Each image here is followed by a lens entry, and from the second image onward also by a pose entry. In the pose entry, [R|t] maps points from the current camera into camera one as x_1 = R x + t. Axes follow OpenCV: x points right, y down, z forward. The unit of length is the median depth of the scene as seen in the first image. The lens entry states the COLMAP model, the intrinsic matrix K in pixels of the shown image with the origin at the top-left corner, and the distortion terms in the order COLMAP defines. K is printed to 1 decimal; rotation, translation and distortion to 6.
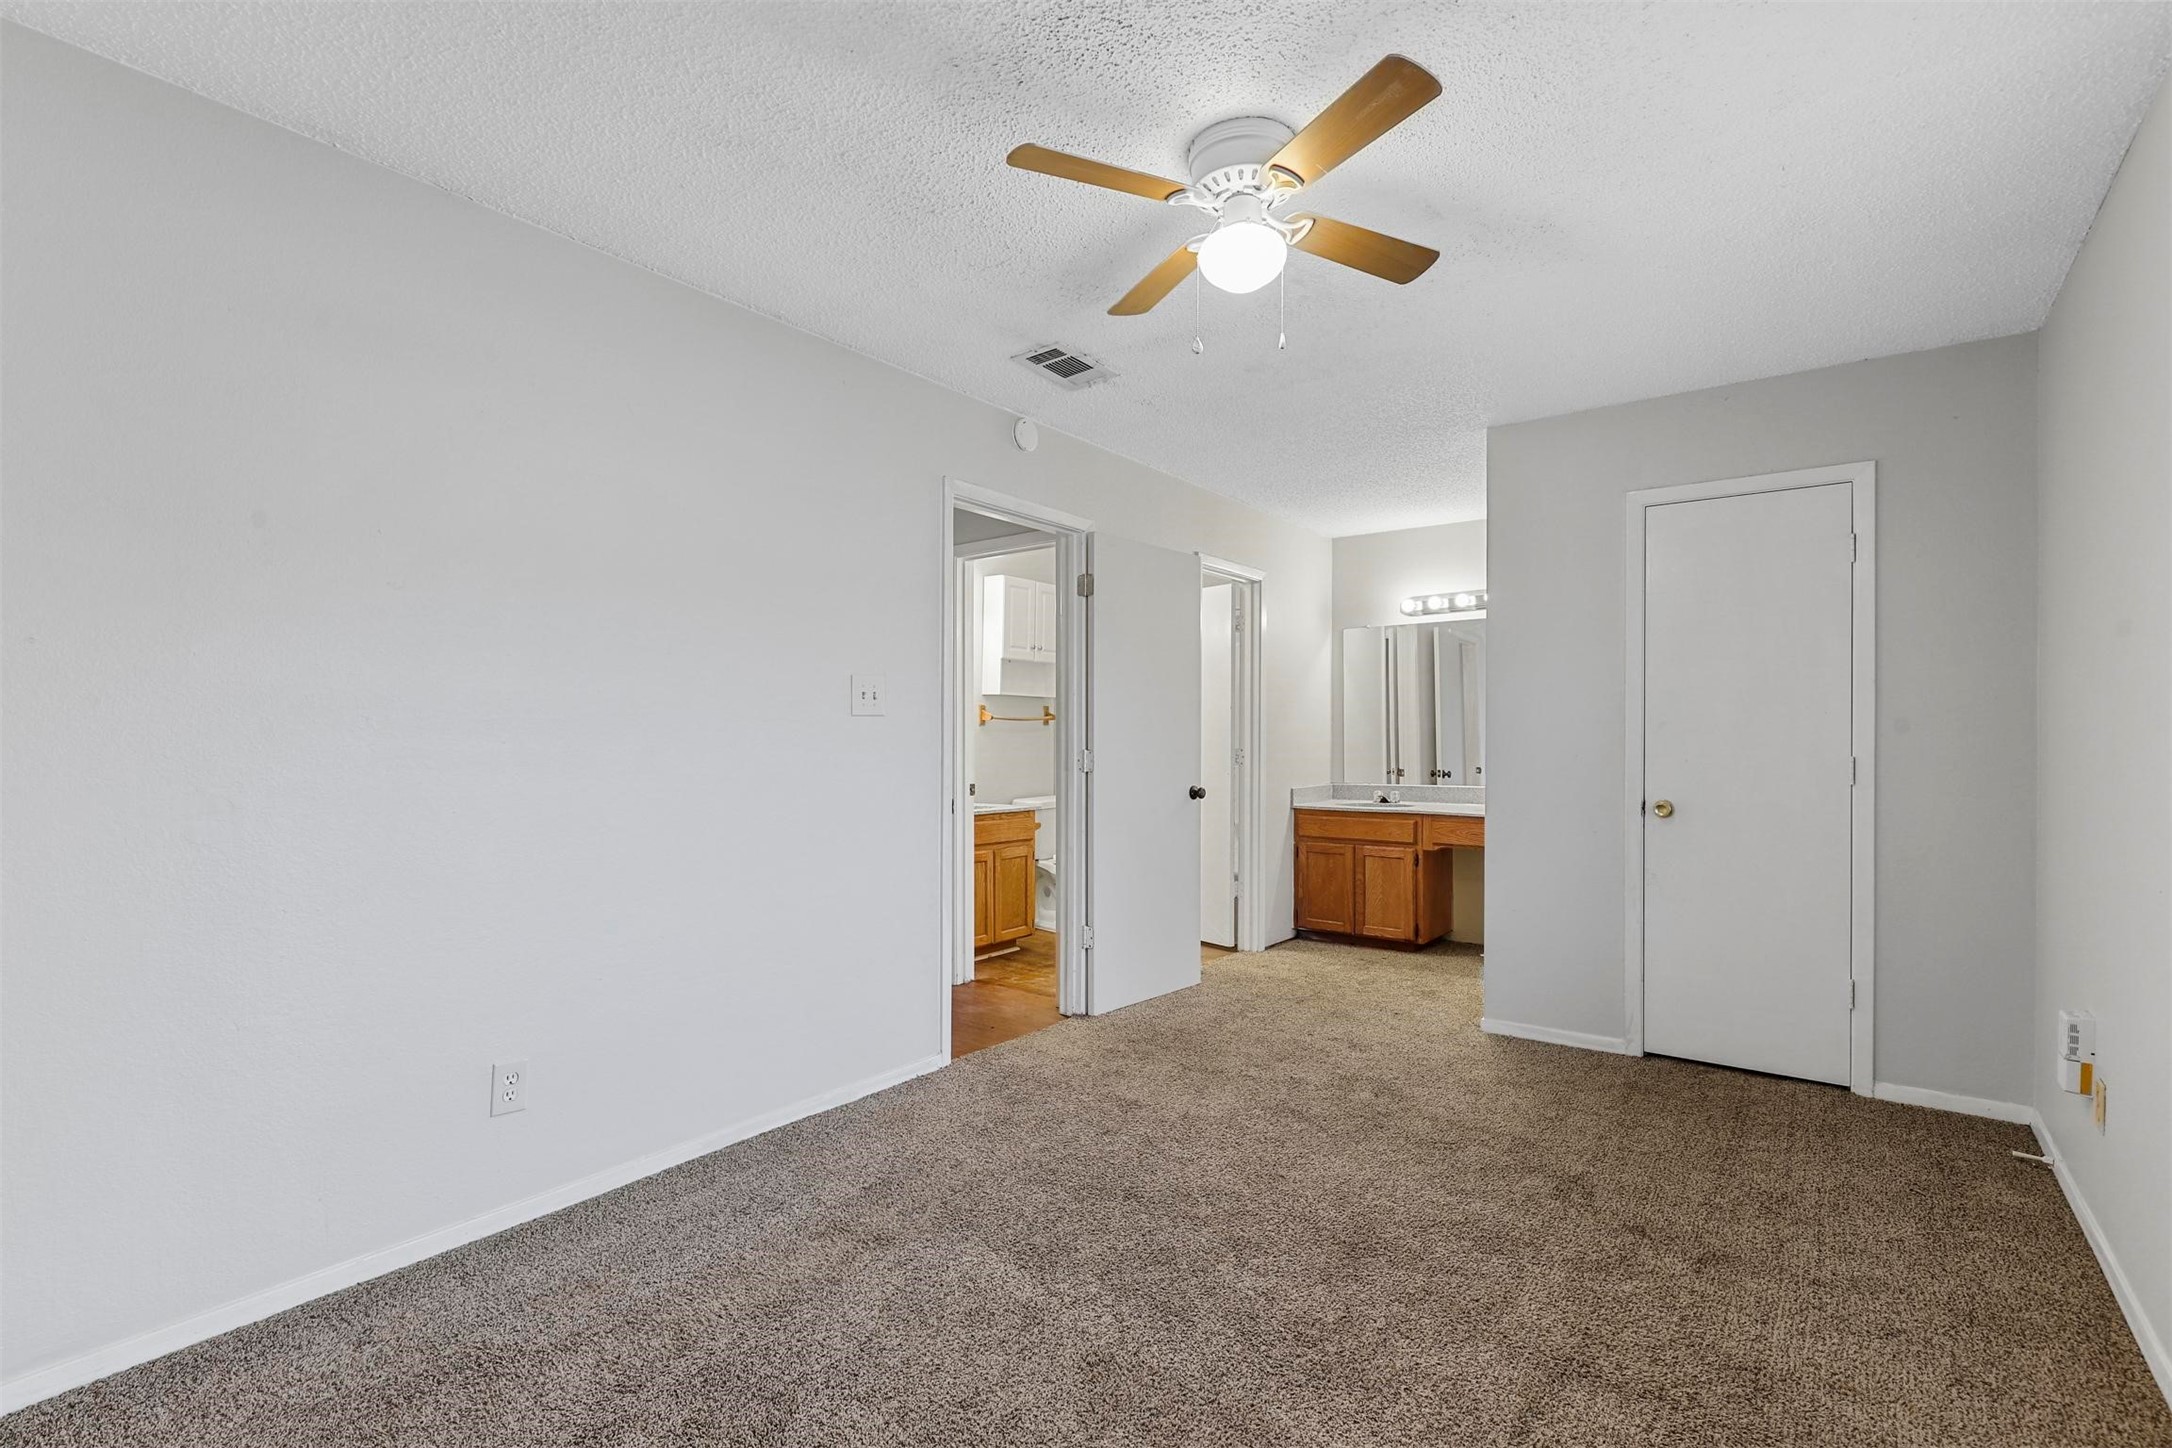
lens RADIAL K [[980.2, 0, 1080.9], [0, 980.2, 728.1], [0, 0, 1]] dist [0.000863, -0.000651]
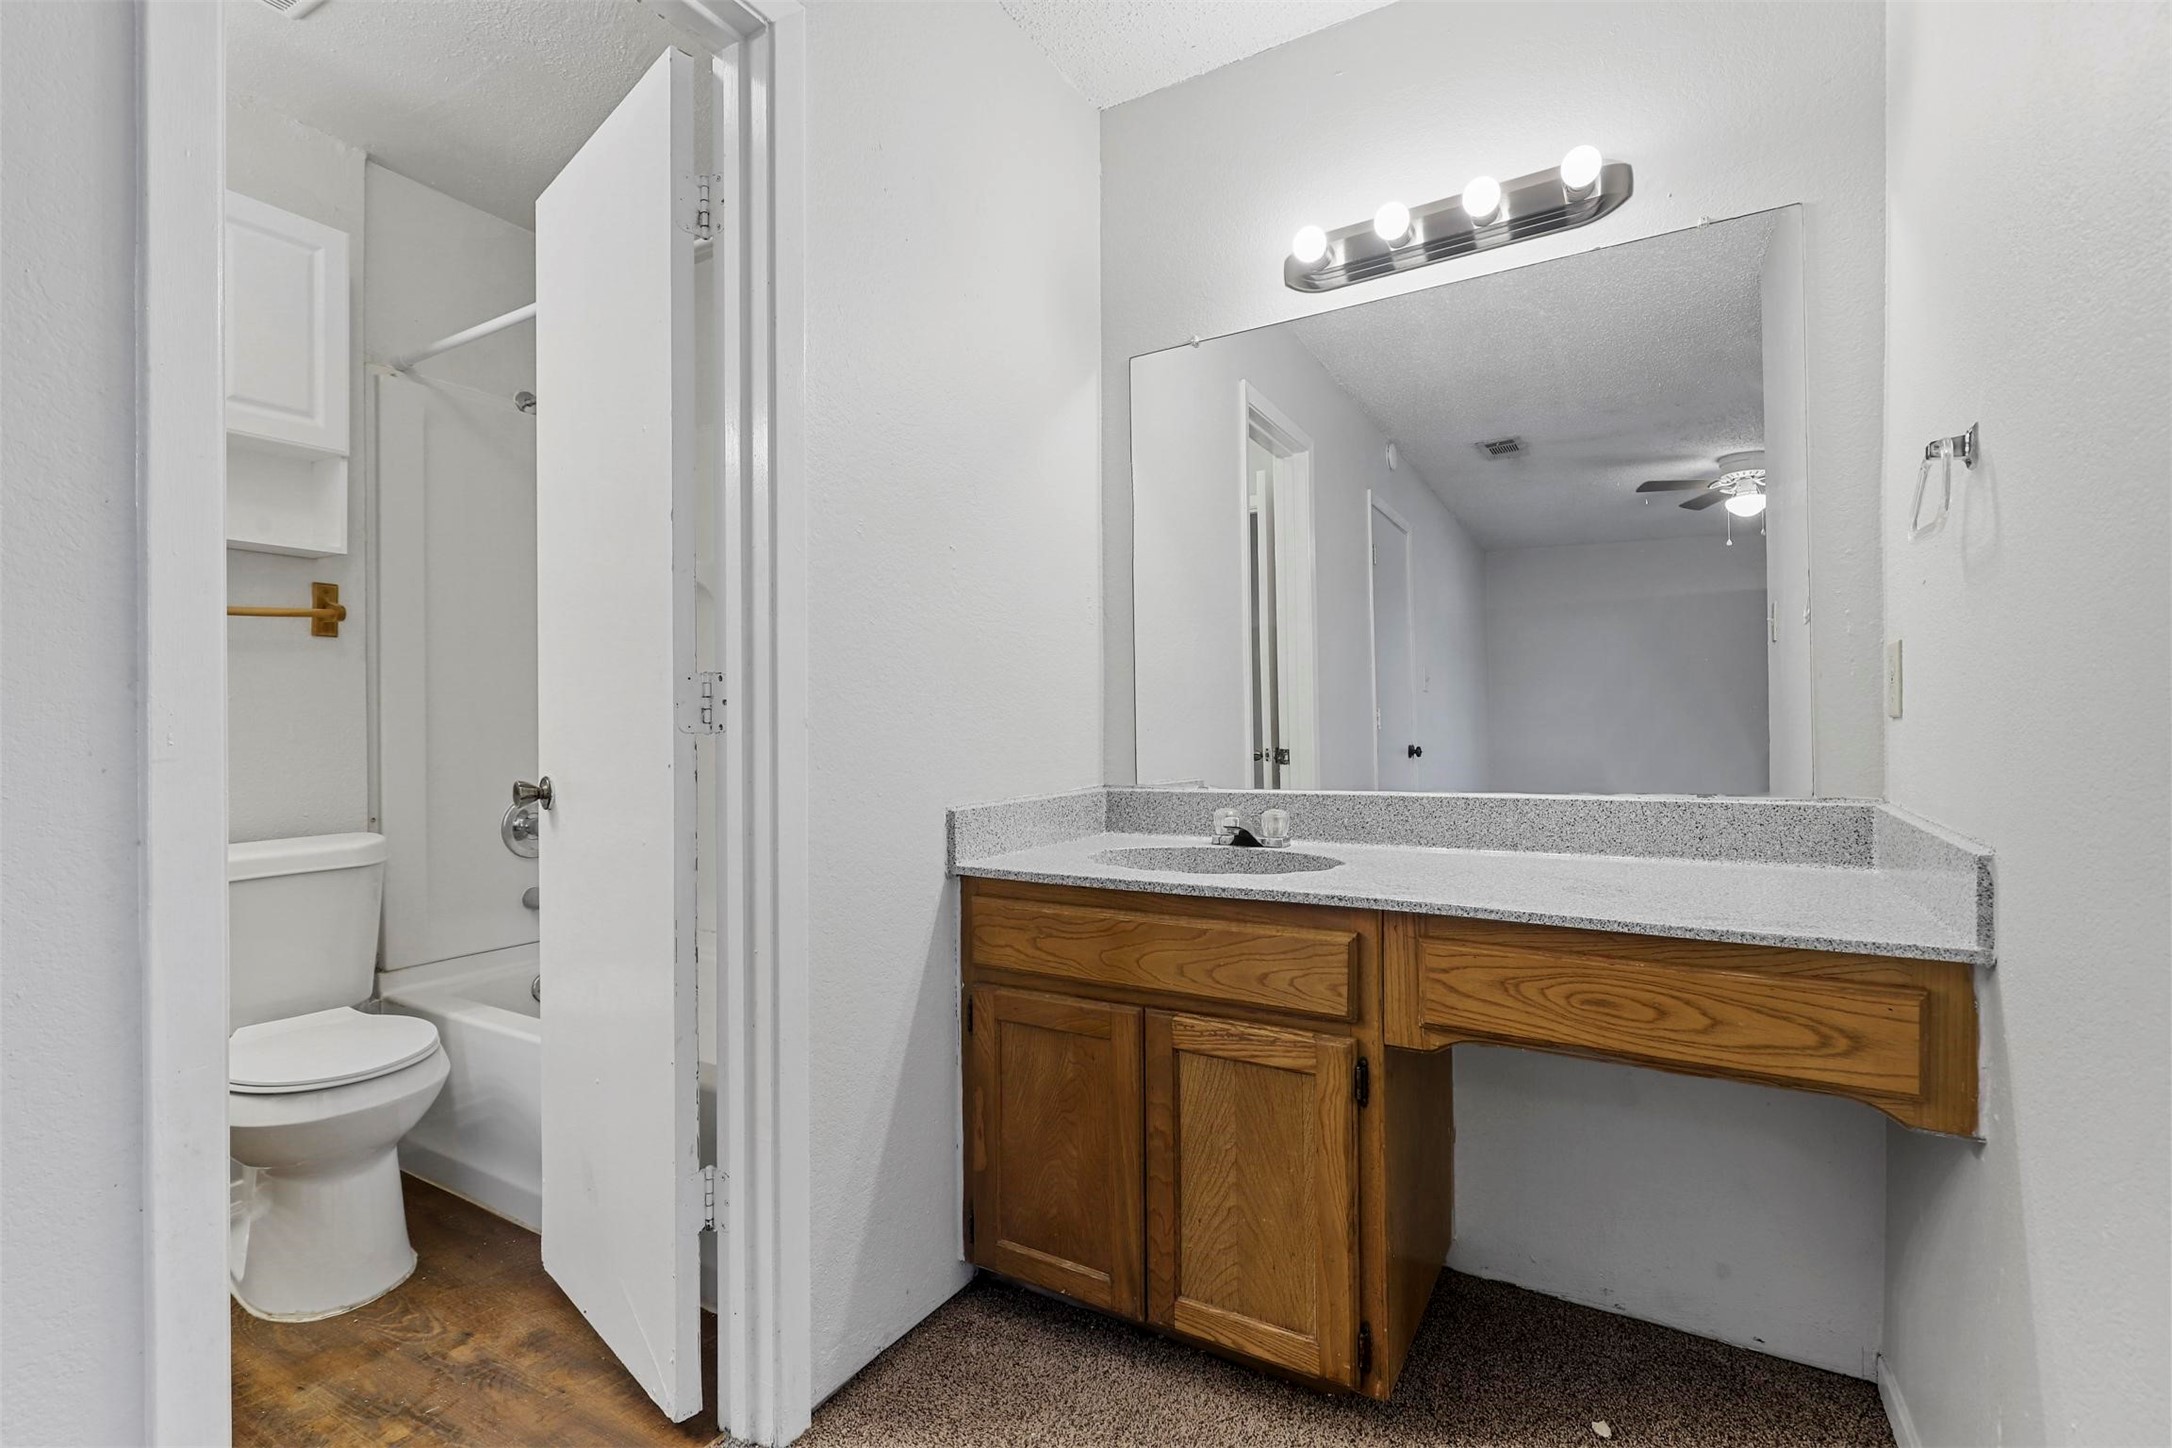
lens RADIAL K [[982.1, 0, 1086.0], [0, 982.1, 724.0], [0, 0, 1]] dist [0.020111, -0.000016]
pose [[0.991432, -0.008077, 0.130372, 0.230893], [0.007035, 0.999940, 0.008450, 0.033921], [-0.130432, -0.007461, 0.991429, 0.734256]]
